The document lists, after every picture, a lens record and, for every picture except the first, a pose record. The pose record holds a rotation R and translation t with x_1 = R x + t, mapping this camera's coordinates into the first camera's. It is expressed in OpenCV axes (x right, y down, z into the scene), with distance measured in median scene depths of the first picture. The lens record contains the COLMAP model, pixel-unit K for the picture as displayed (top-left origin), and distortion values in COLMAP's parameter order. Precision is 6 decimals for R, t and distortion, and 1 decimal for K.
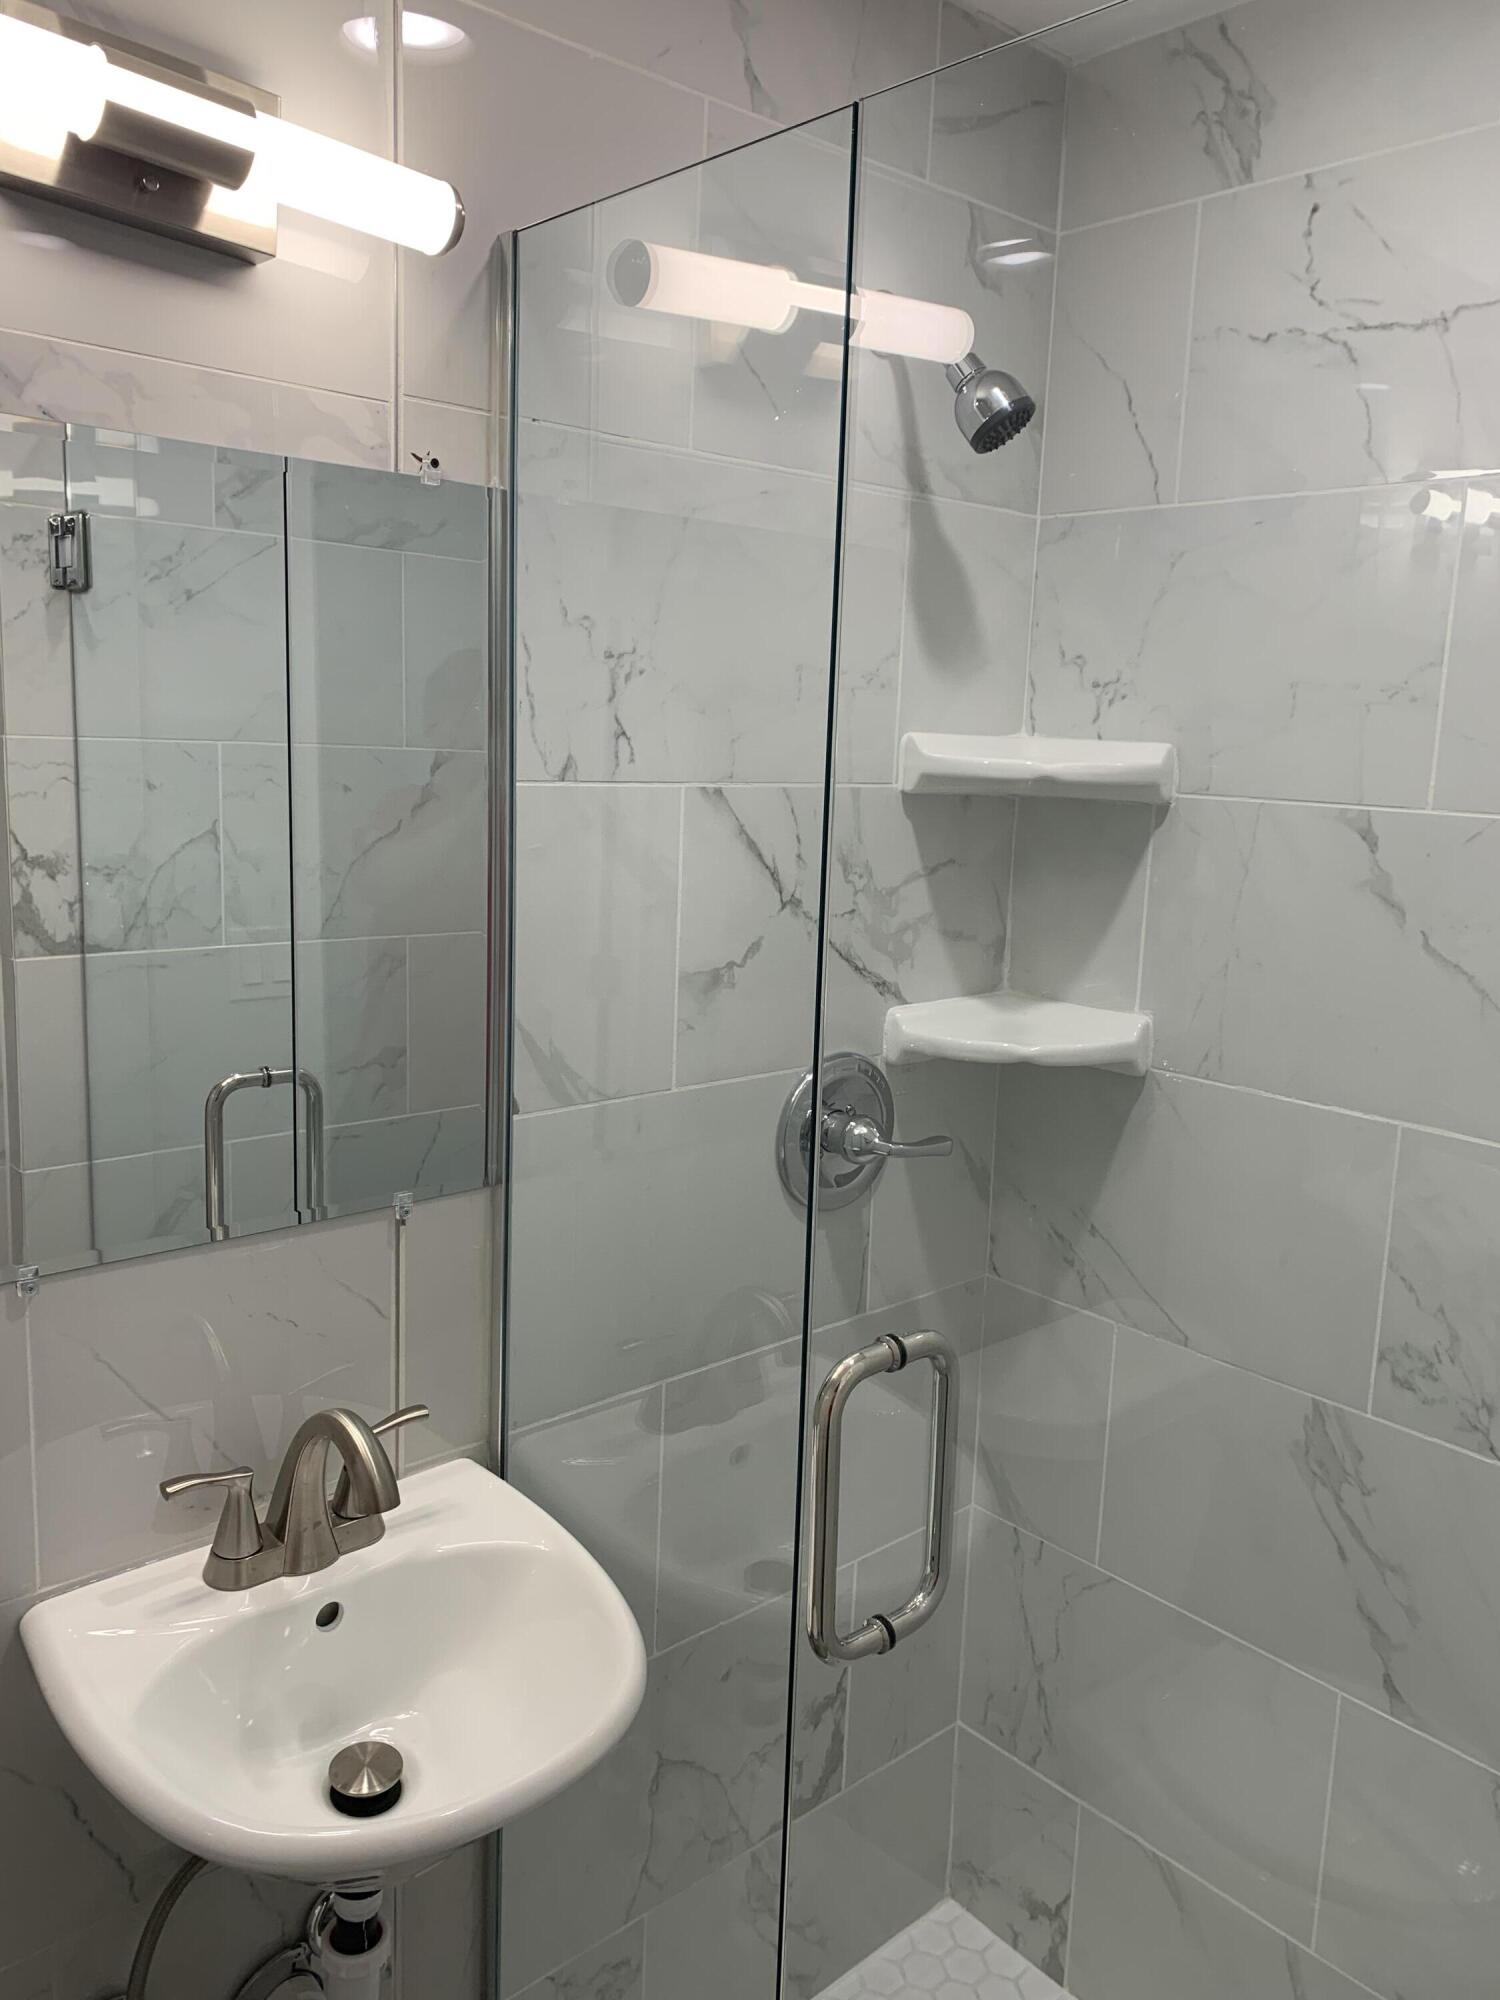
lens RADIAL K [[1559.5, 0, 763.6], [0, 1559.5, 992.2], [0, 0, 1]] dist [0.029564, -0.030881]
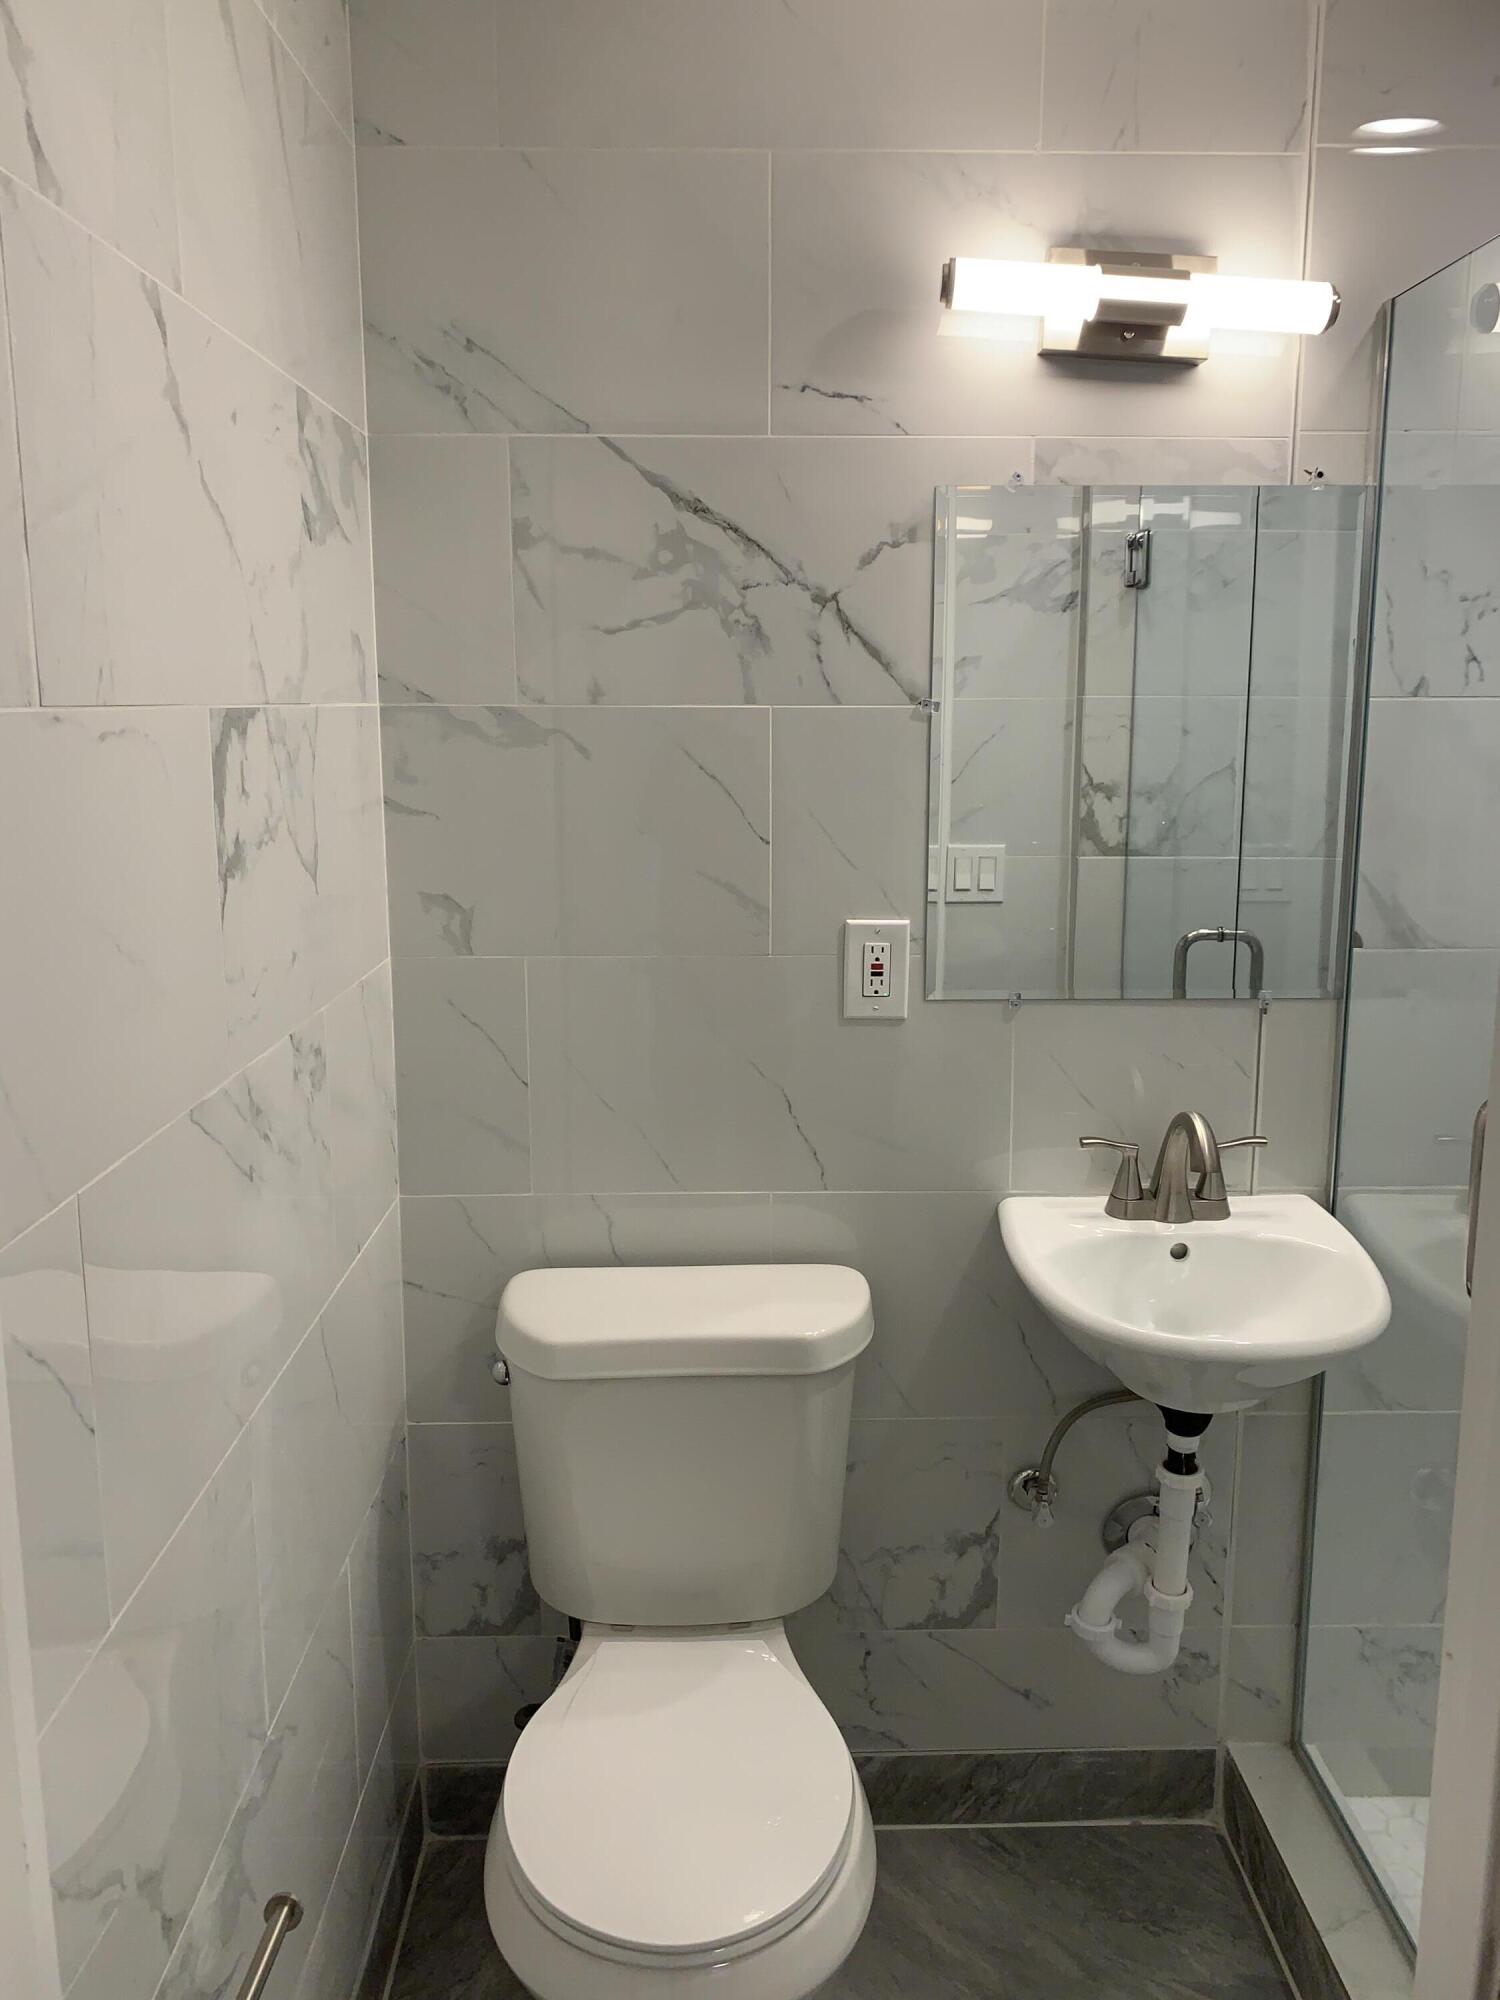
lens RADIAL K [[1559.5, 0, 753.4], [0, 1559.5, 1002.9], [0, 0, 1]] dist [0.029564, -0.030881]
pose [[0.756370, 0.082457, -0.648927, 0.325291], [-0.073978, 0.996442, 0.040389, 0.109954], [0.649948, 0.017458, 0.759778, -0.369821]]
